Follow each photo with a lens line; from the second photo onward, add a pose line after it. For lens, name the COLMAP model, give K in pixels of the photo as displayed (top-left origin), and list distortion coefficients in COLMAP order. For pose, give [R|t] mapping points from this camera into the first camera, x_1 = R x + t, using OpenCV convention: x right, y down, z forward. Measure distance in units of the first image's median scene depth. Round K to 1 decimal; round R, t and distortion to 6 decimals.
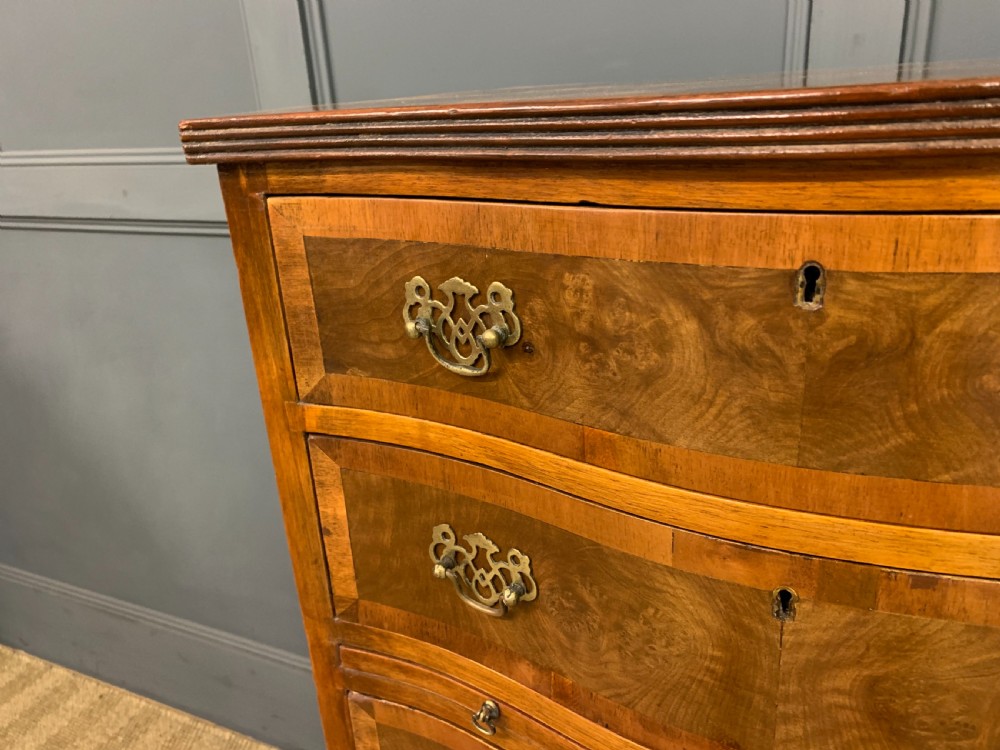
lens RADIAL K [[766.3, 0, 510.5], [0, 766.3, 372.0], [0, 0, 1]] dist [0.072135, -0.068464]
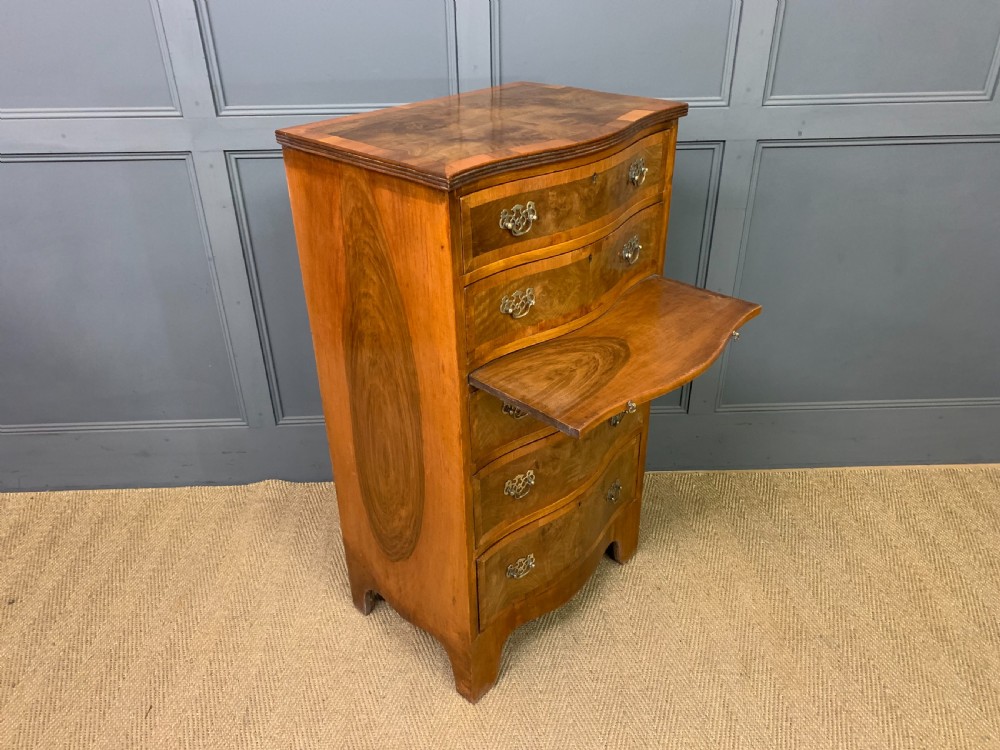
lens RADIAL K [[766.3, 0, 497.0], [0, 766.3, 372.3], [0, 0, 1]] dist [0.072135, -0.068464]
pose [[0.317904, -0.422102, 0.848980, -3.028581], [0.331024, 0.888498, 0.317796, -0.534042], [-0.888459, 0.180004, 0.422183, -0.148383]]
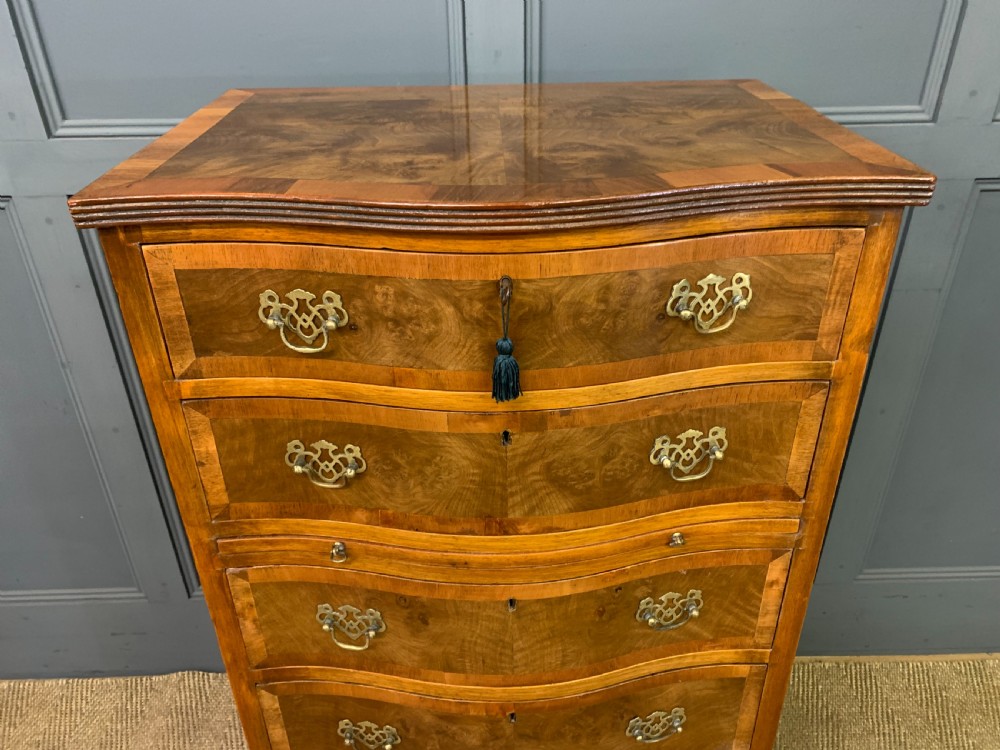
lens RADIAL K [[766.3, 0, 500.4], [0, 766.3, 371.5], [0, 0, 1]] dist [0.072135, -0.068464]
pose [[0.898923, -0.178996, 0.399873, -0.358956], [0.118155, 0.977959, 0.172150, -0.178934], [-0.421874, -0.107502, 0.900259, -0.638221]]
